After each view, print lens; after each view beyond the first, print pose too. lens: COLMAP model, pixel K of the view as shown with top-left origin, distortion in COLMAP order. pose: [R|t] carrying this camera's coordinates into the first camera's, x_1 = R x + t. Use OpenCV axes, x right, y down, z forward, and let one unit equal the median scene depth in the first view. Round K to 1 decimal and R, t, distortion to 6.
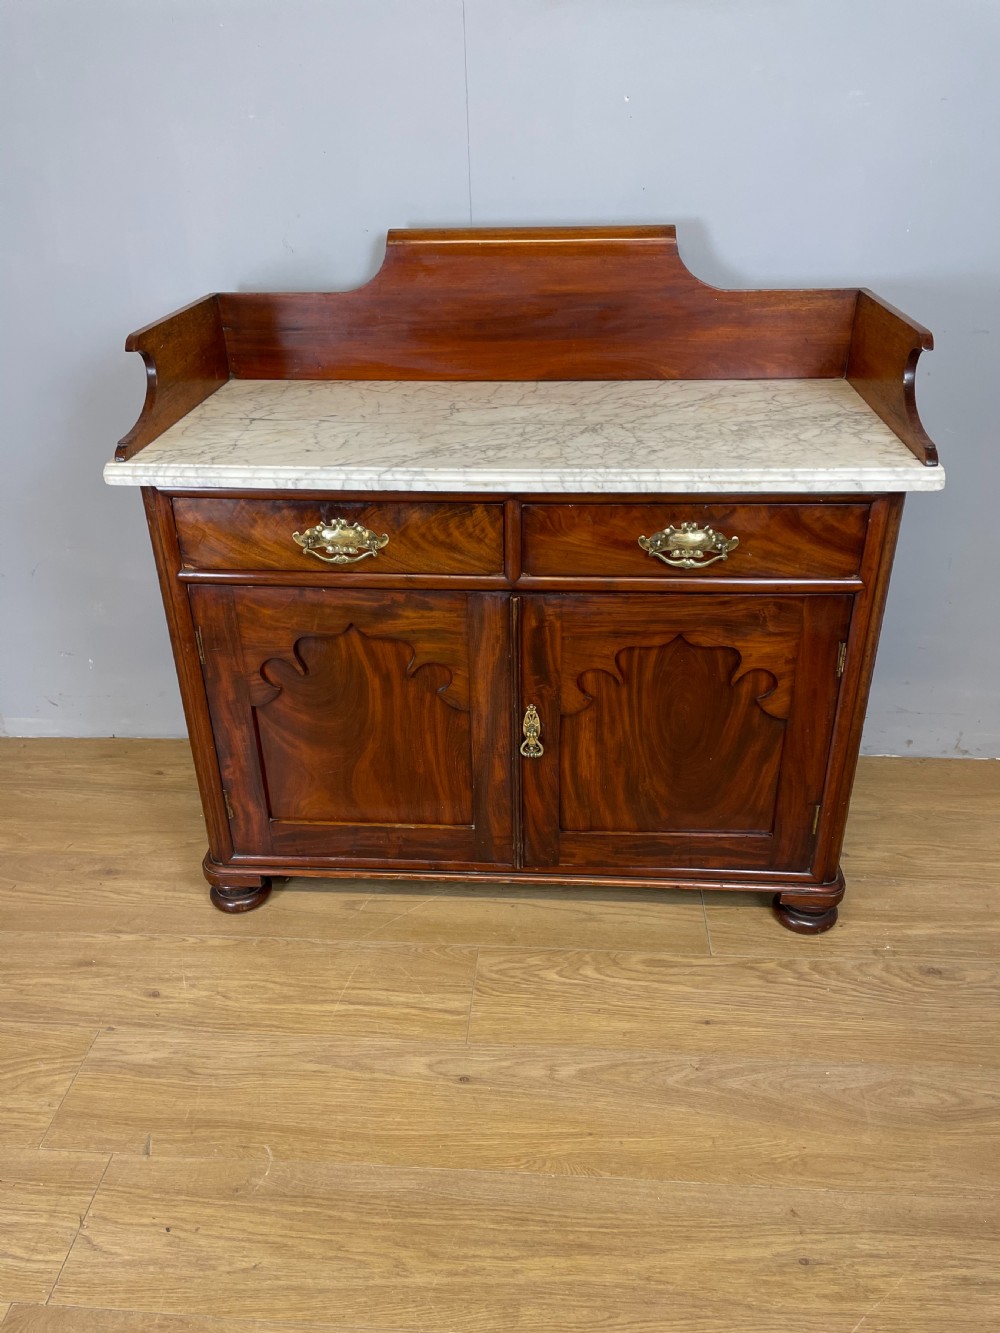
lens RADIAL K [[1012.1, 0, 500.4], [0, 1012.1, 659.6], [0, 0, 1]] dist [0.105299, -0.135649]
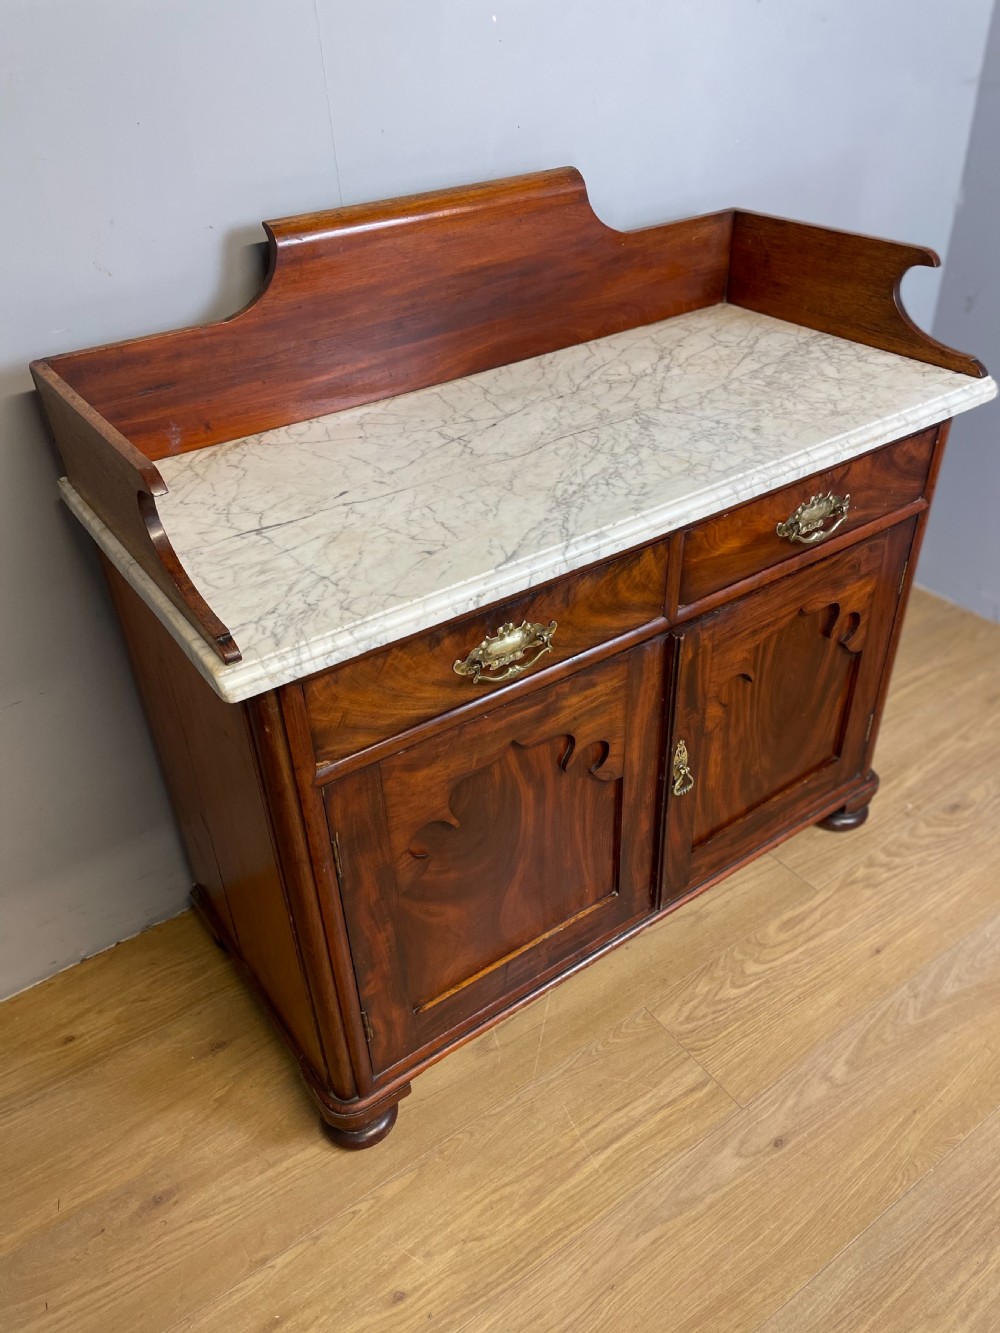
lens RADIAL K [[1014.4, 0, 501.9], [0, 1014.4, 663.4], [0, 0, 1]] dist [0.105184, -0.133133]
pose [[0.776121, -0.374735, 0.507159, -0.541551], [0.323192, 0.926991, 0.190354, -0.249101], [-0.541464, 0.016172, 0.840568, 0.349513]]
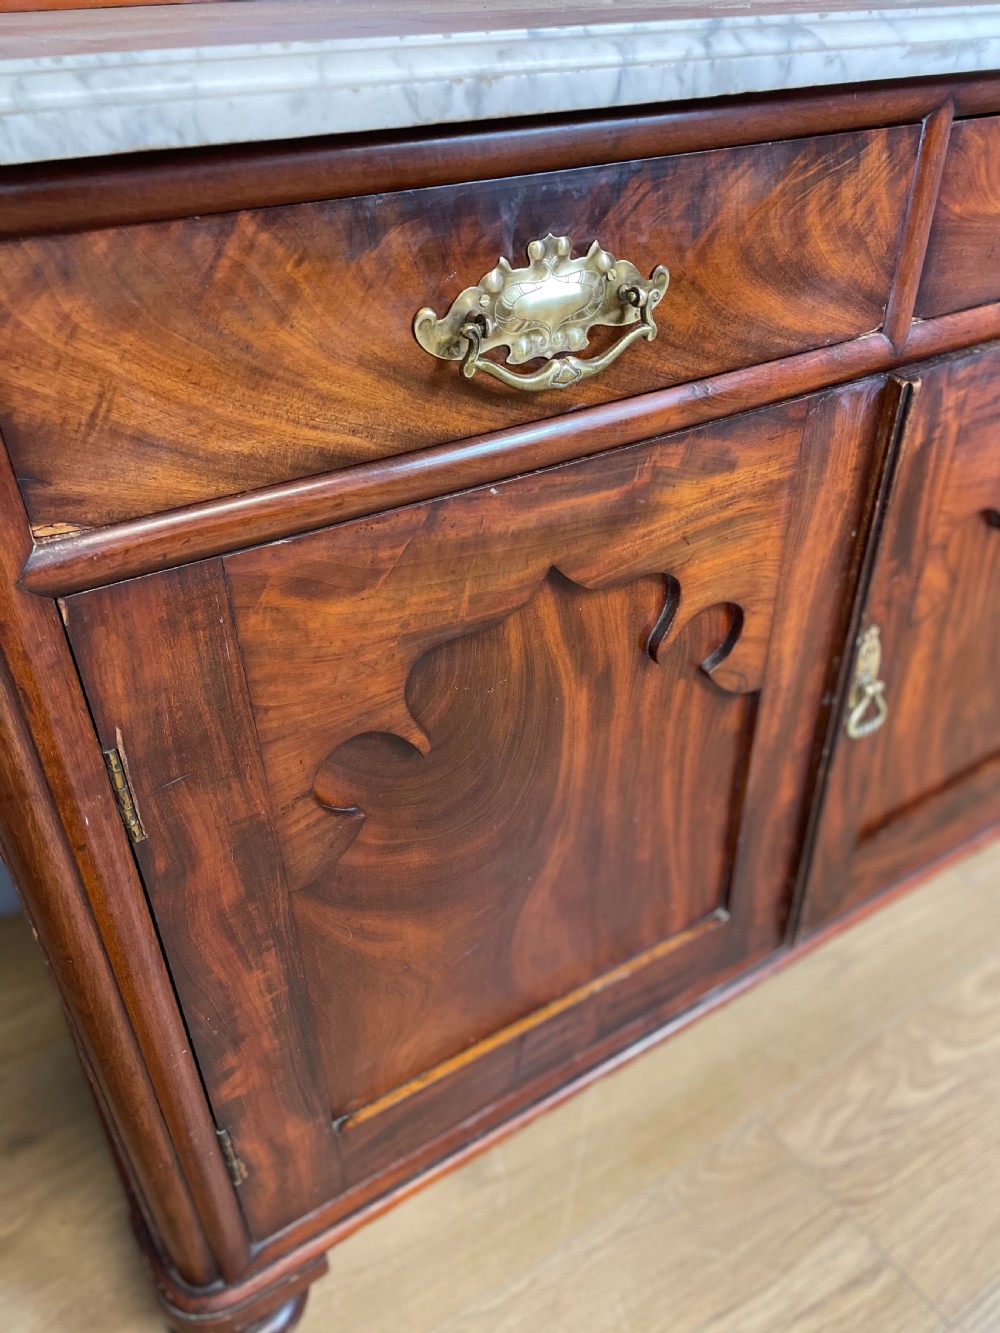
lens RADIAL K [[1017.1, 0, 503.7], [0, 1017.1, 662.5], [0, 0, 1]] dist [0.104405, -0.142037]
pose [[0.806819, -0.332639, 0.488256, -0.355850], [0.289171, 0.943017, 0.164618, -0.069490], [-0.515192, 0.008372, 0.857034, 0.715107]]
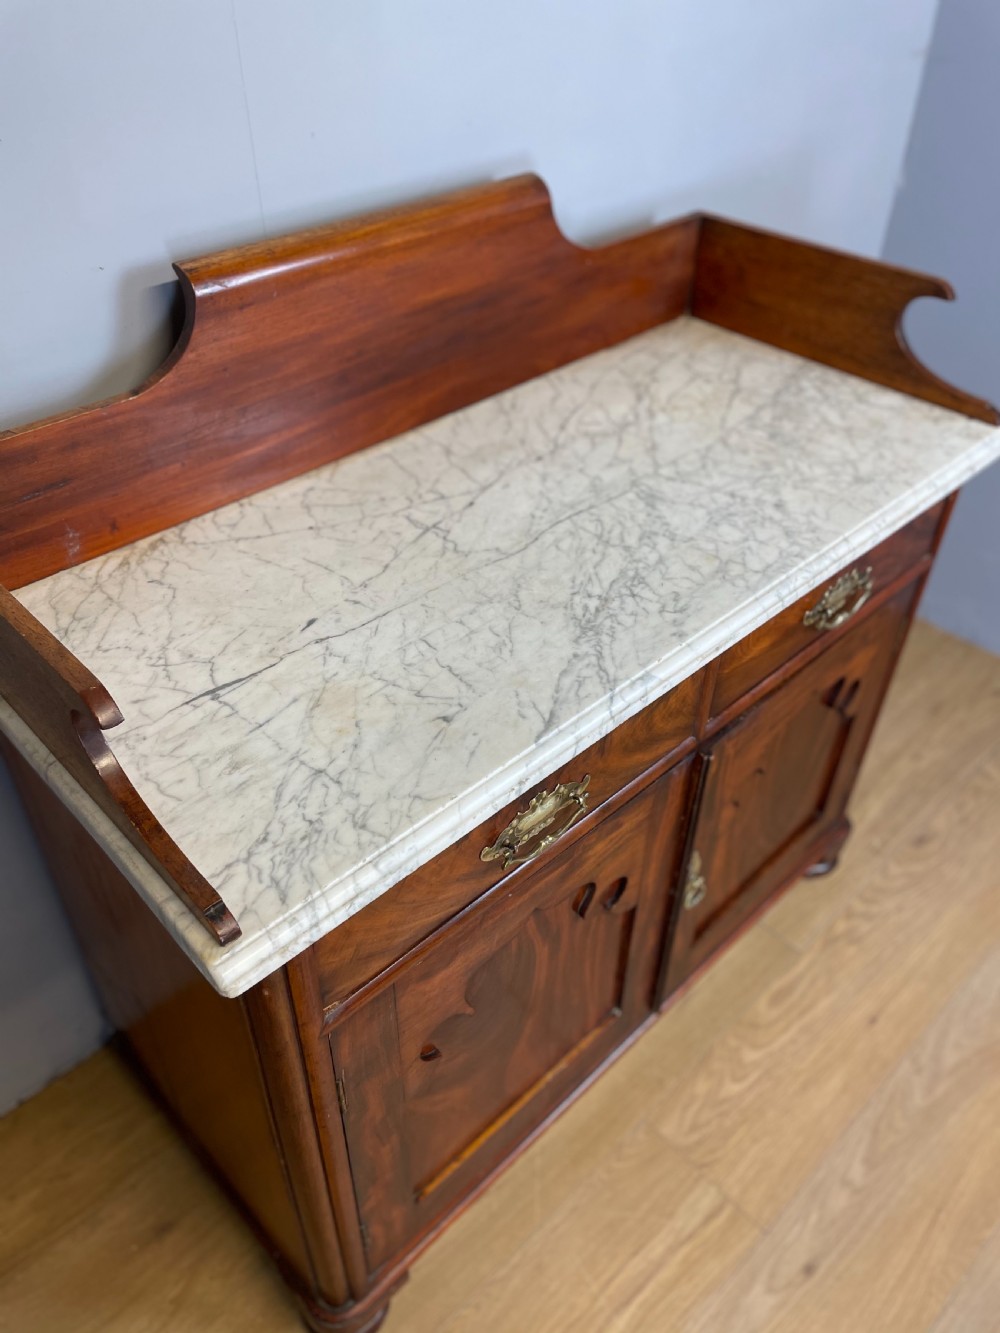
lens RADIAL K [[1012.1, 0, 500.4], [0, 1012.1, 659.6], [0, 0, 1]] dist [0.105299, -0.135649]
pose [[0.671606, -0.453719, 0.585734, -0.484263], [0.333707, 0.891075, 0.307611, -0.396599], [-0.661502, -0.011130, 0.749861, 0.534985]]
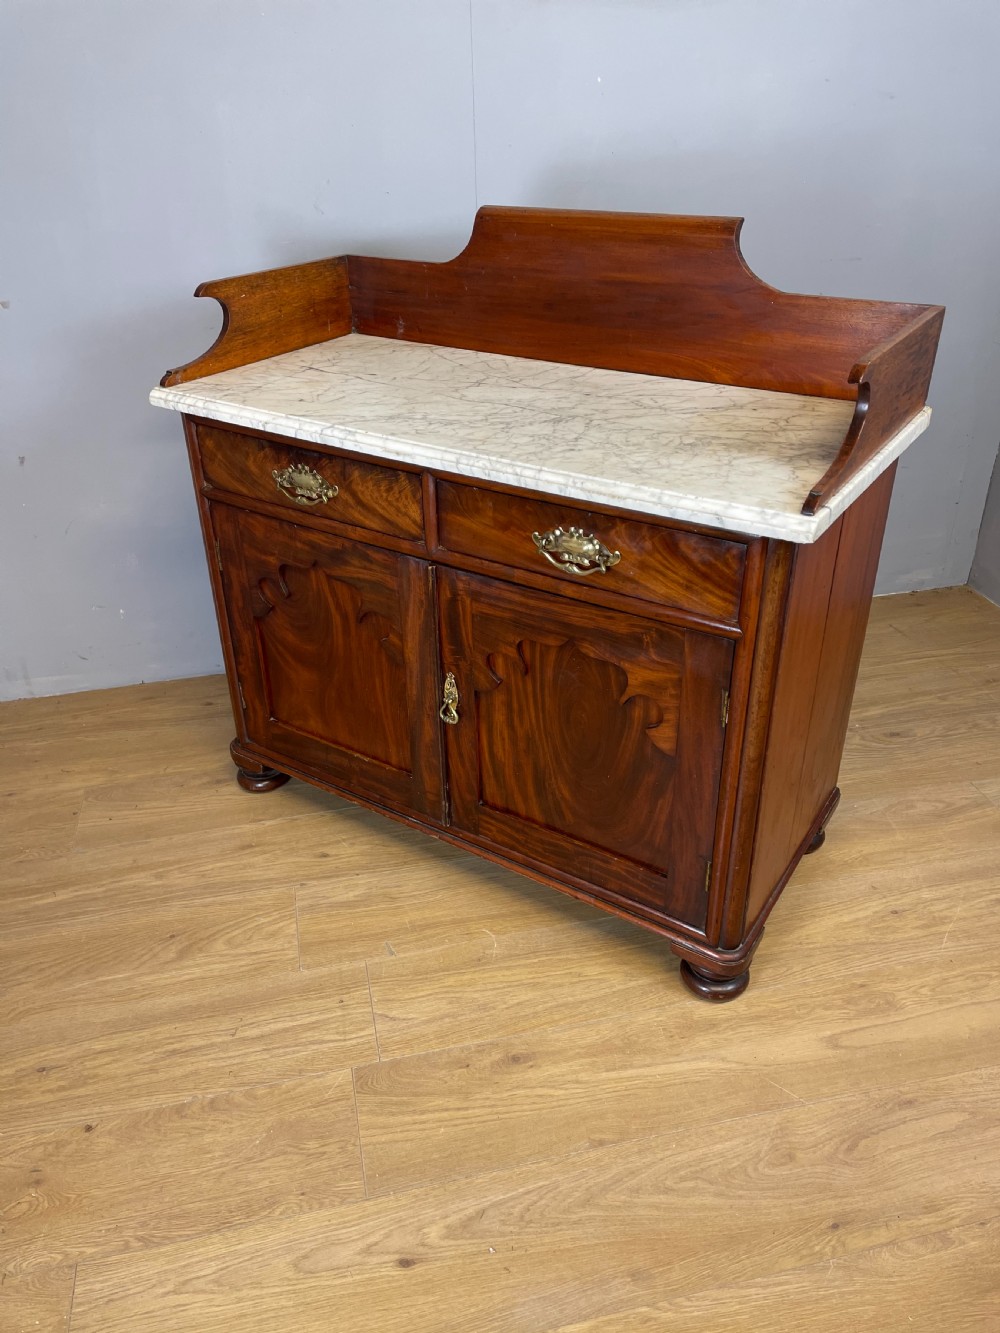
lens RADIAL K [[1012.1, 0, 500.4], [0, 1012.1, 659.6], [0, 0, 1]] dist [0.105299, -0.135649]
pose [[0.873579, 0.245590, -0.420173, 0.533630], [-0.232595, 0.969041, 0.082816, -0.071426], [0.427504, 0.025384, 0.903657, 0.086889]]
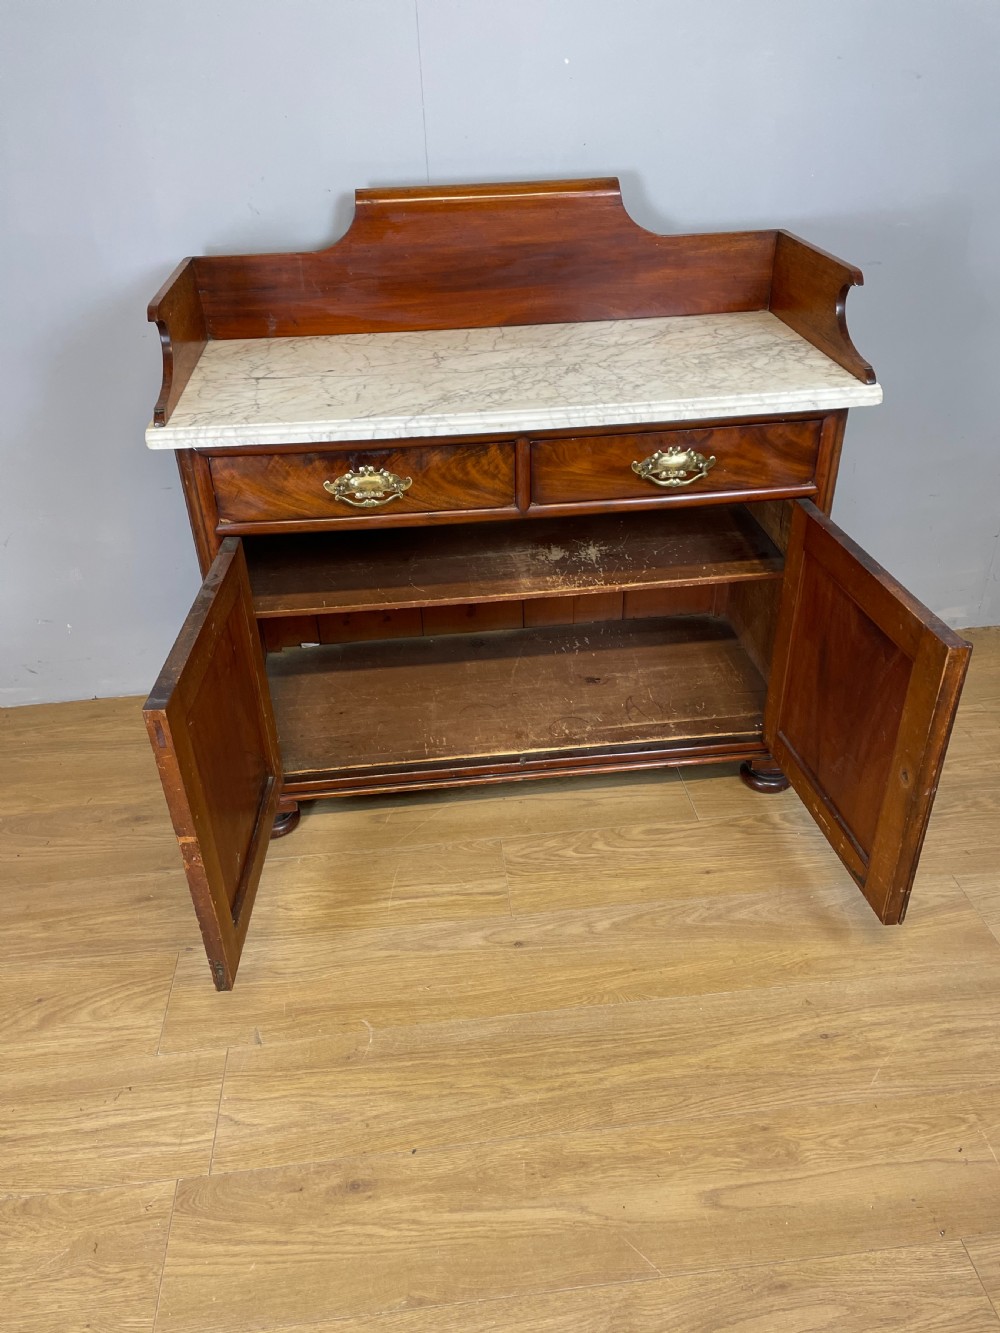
lens RADIAL K [[1017.1, 0, 503.7], [0, 1017.1, 662.5], [0, 0, 1]] dist [0.104405, -0.142037]
pose [[0.984118, -0.101433, 0.145683, -0.189555], [0.092226, 0.993370, 0.068632, 0.010729], [-0.151679, -0.054106, 0.986948, -0.127200]]
